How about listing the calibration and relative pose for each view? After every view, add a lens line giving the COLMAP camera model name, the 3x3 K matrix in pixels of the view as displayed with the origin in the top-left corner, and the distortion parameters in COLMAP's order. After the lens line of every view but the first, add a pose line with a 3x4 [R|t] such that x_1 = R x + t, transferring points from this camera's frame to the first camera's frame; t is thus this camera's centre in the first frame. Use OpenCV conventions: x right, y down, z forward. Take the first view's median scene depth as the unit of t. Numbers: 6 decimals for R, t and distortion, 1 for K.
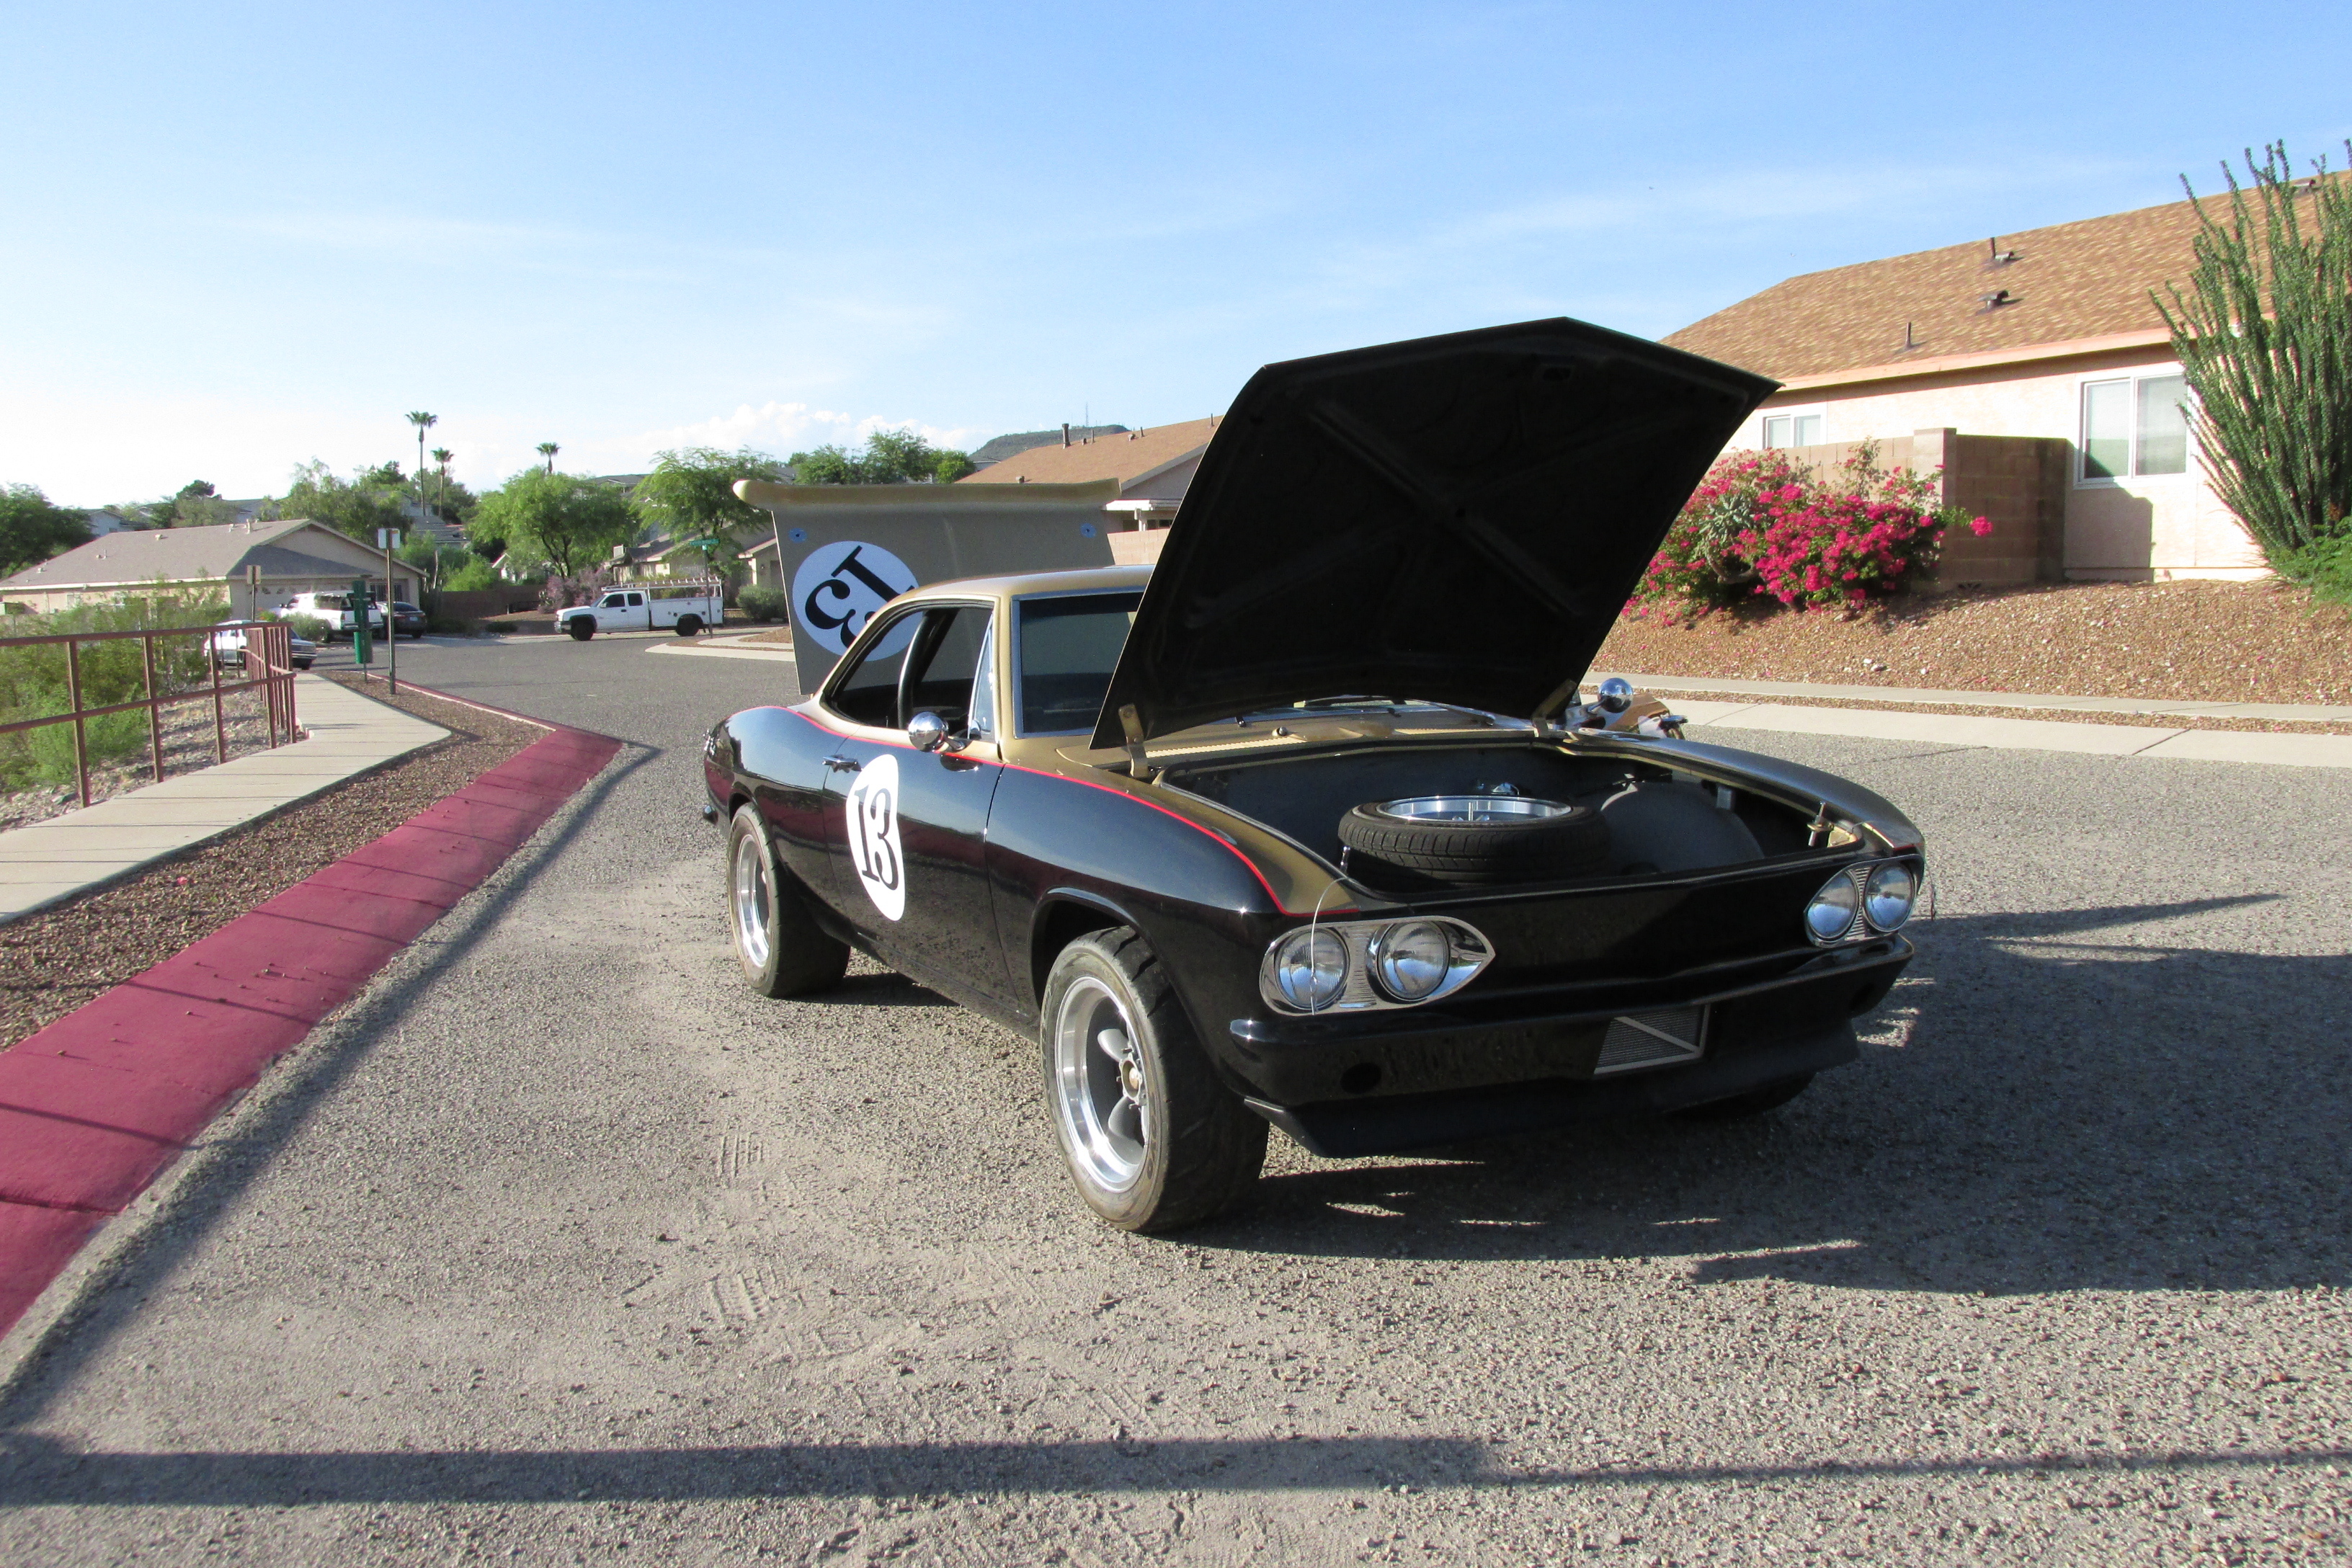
lens RADIAL K [[1981.3, 0, 1168.3], [0, 1981.3, 770.7], [0, 0, 1]] dist [-0.044652, 0.017329]
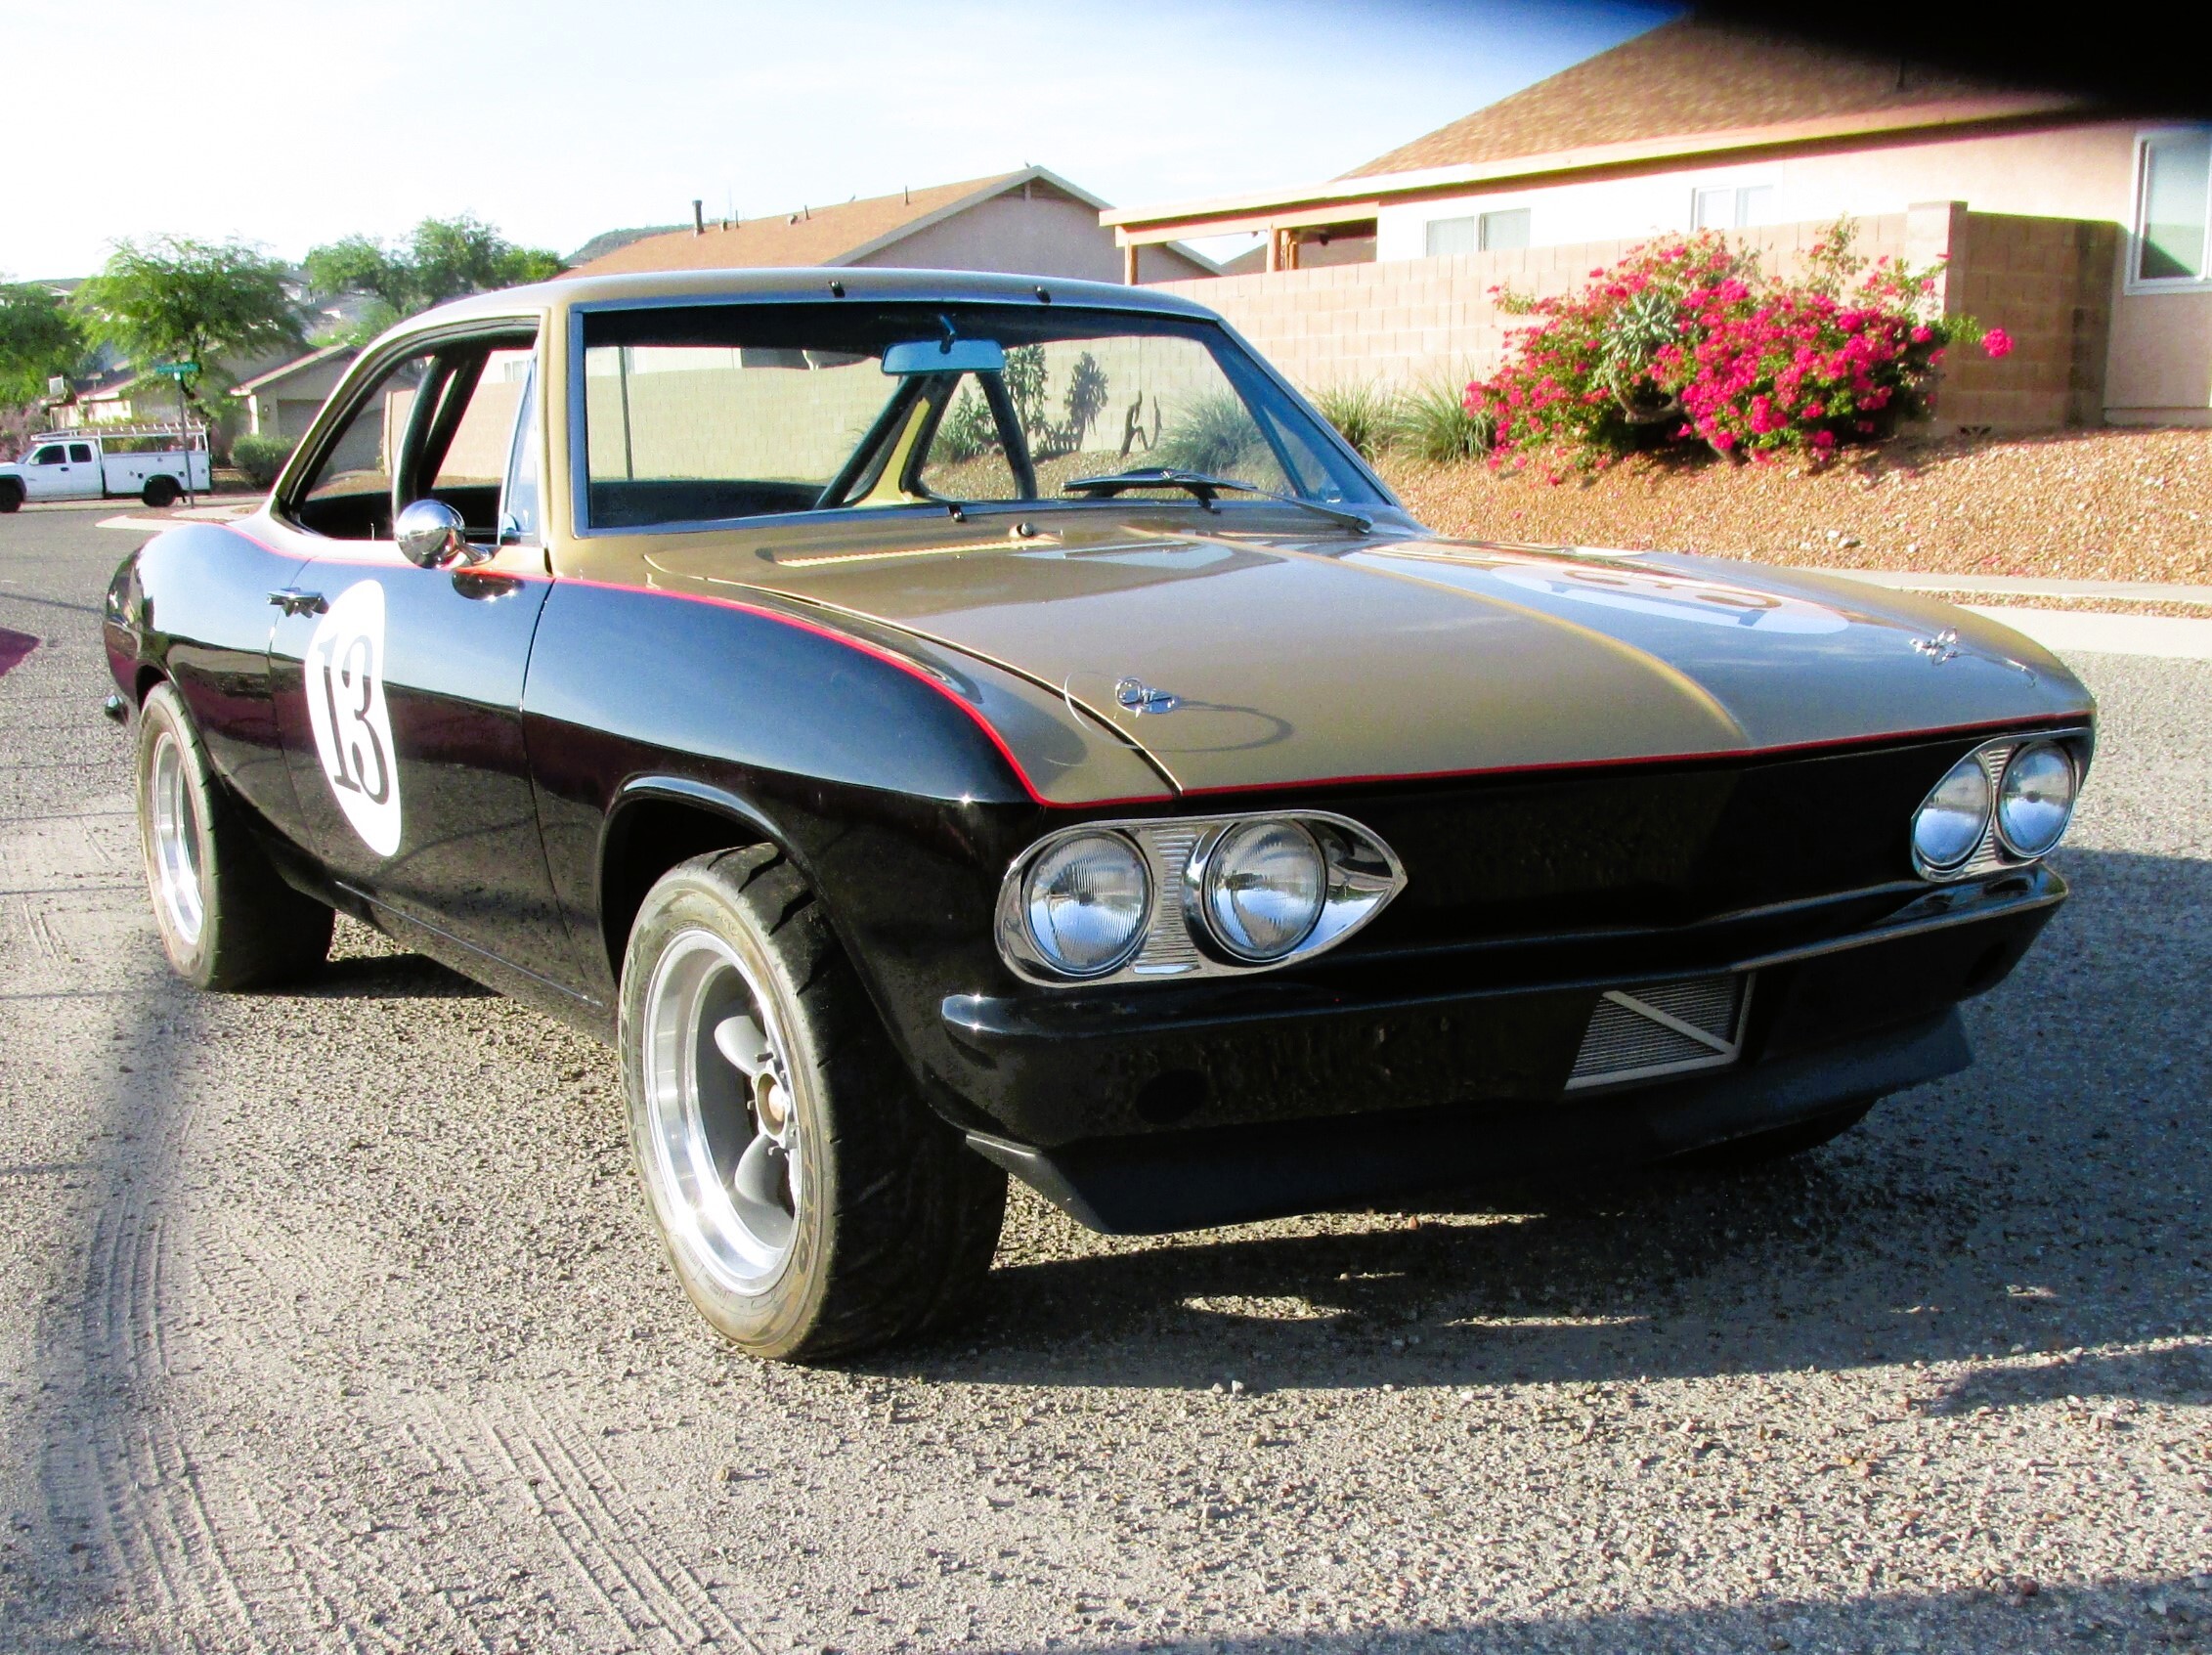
lens RADIAL K [[2688.2, 0, 1059.6], [0, 2688.2, 1070.1], [0, 0, 1]] dist [-0.029963, 0.000000]
pose [[0.996931, -0.005853, 0.078071, 0.003654], [-0.004641, 0.991030, 0.133556, 0.035191], [-0.078153, -0.133508, 0.987961, 0.188230]]
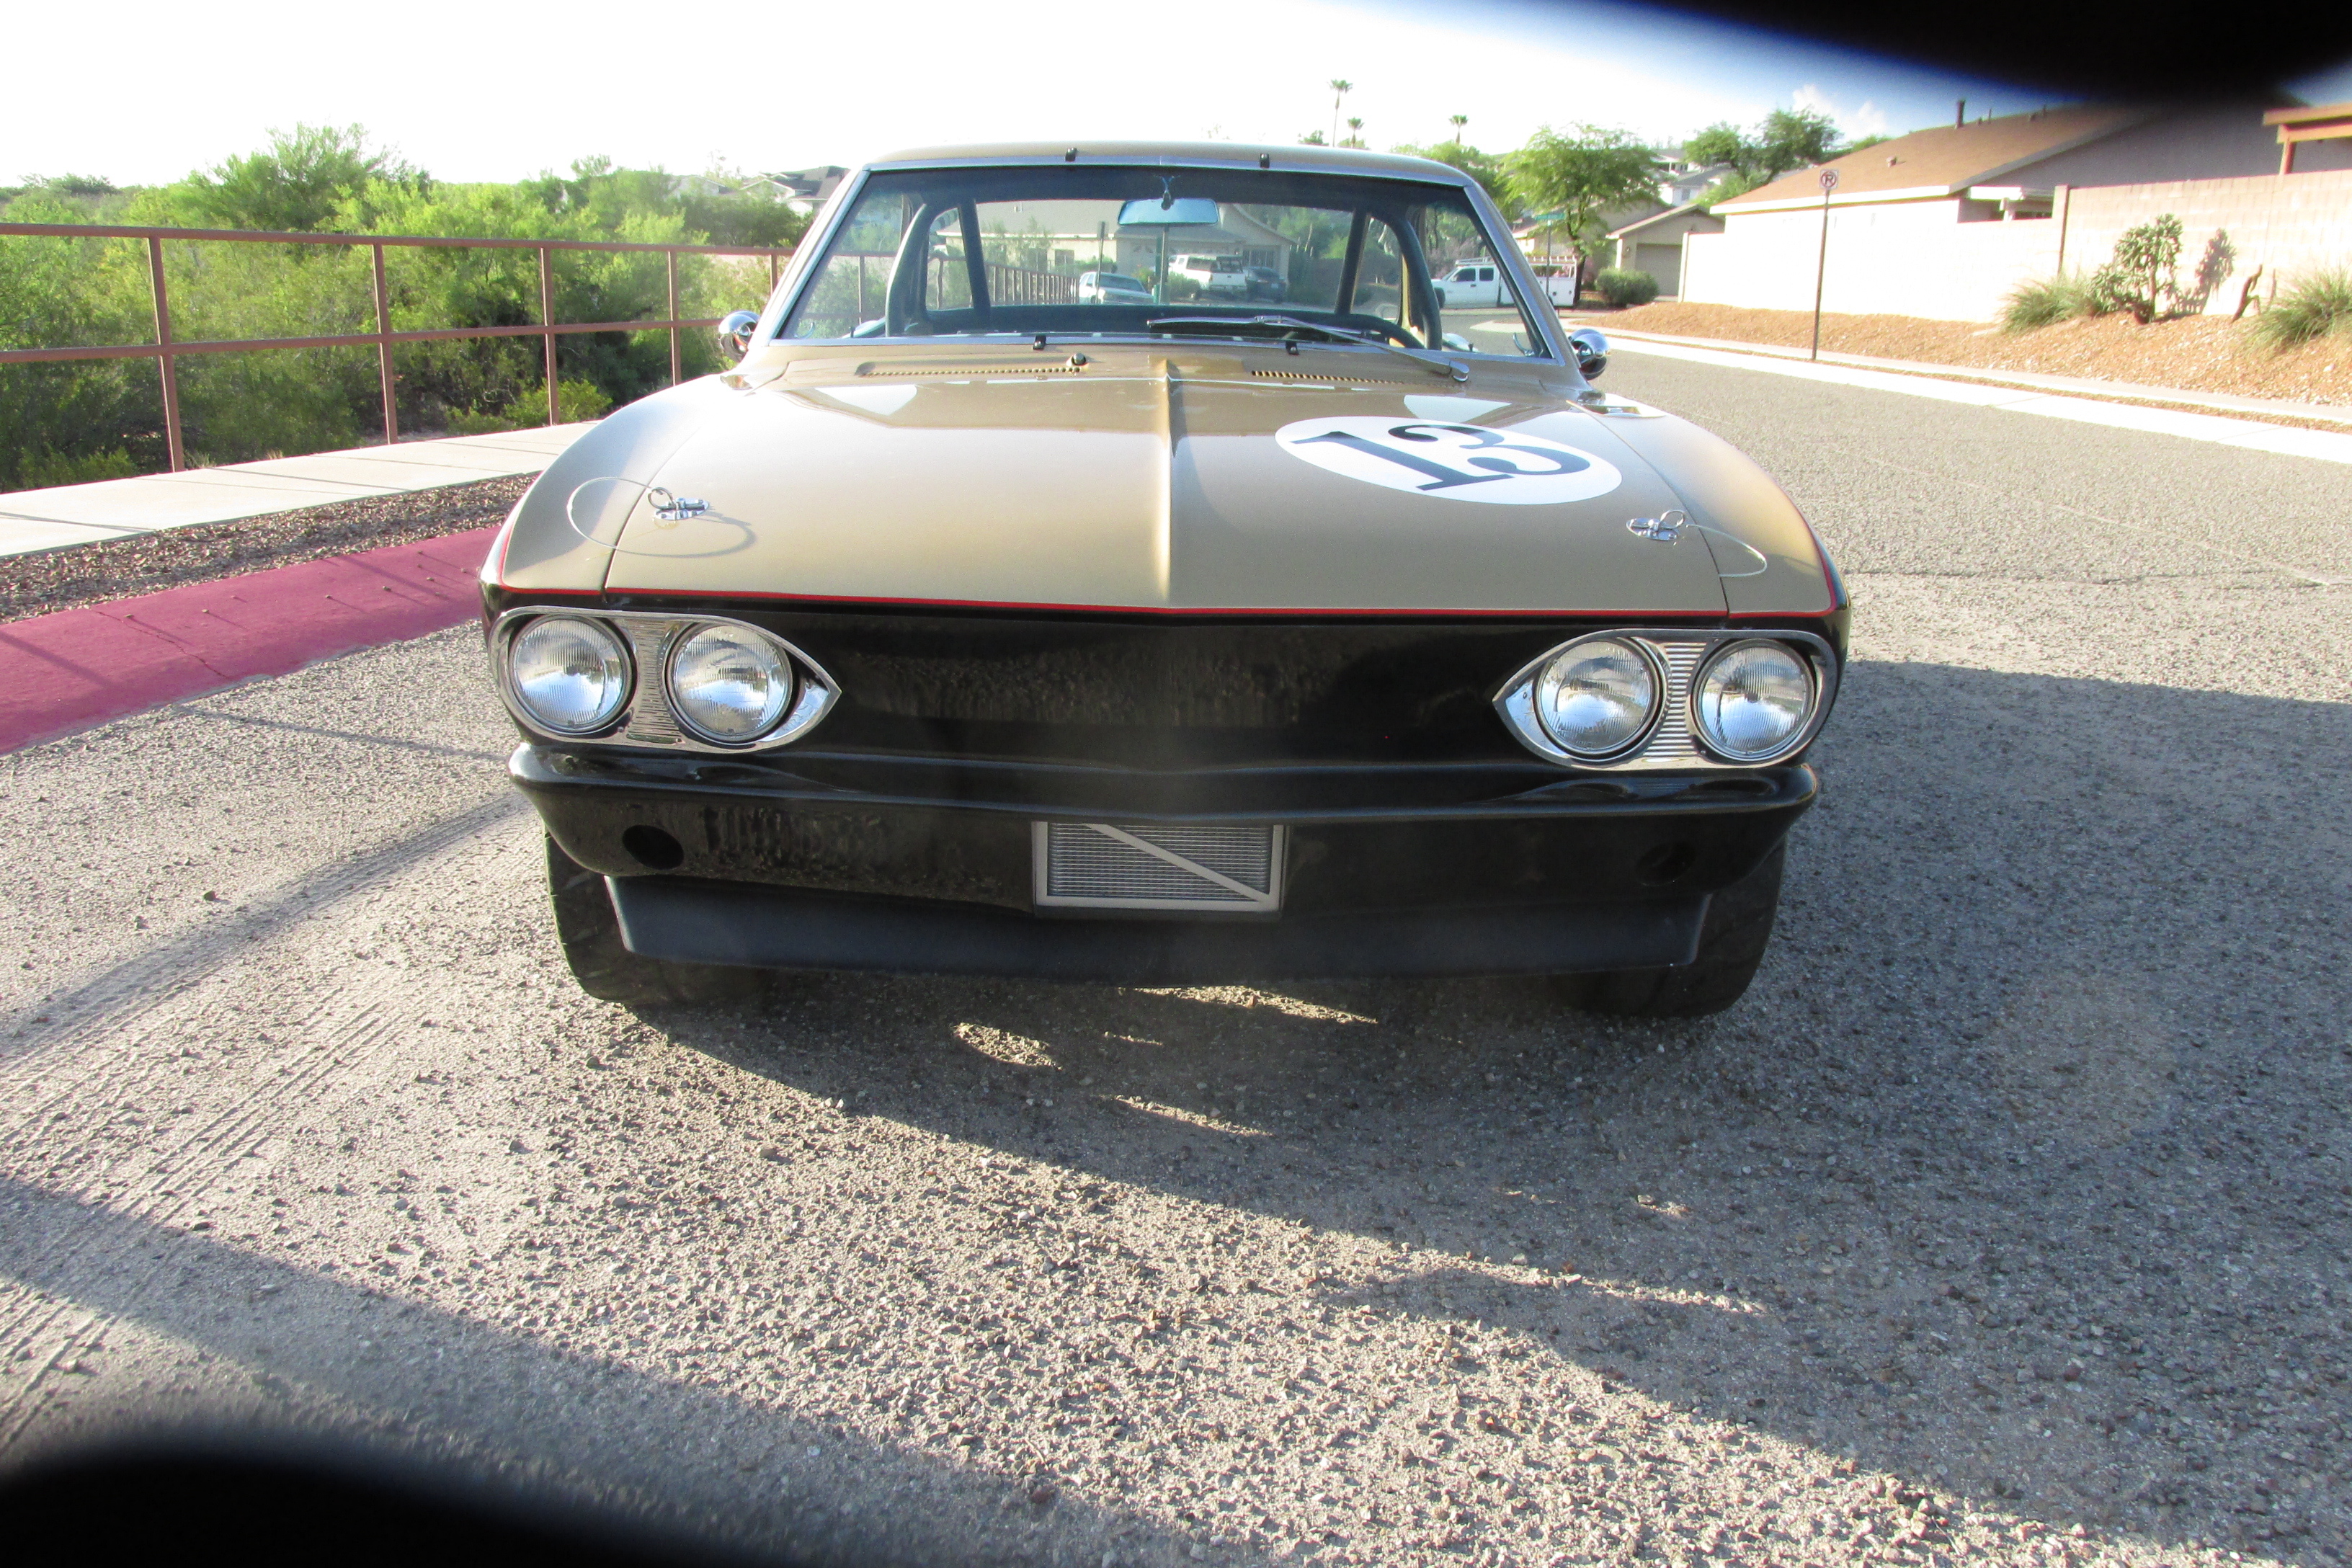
lens RADIAL K [[1981.3, 0, 1172.3], [0, 1981.3, 799.5], [0, 0, 1]] dist [-0.044652, 0.017329]
pose [[0.904007, 0.159398, -0.396691, 0.411753], [-0.090926, 0.978350, 0.185911, 0.000983], [0.417737, -0.131995, 0.898929, 0.382212]]
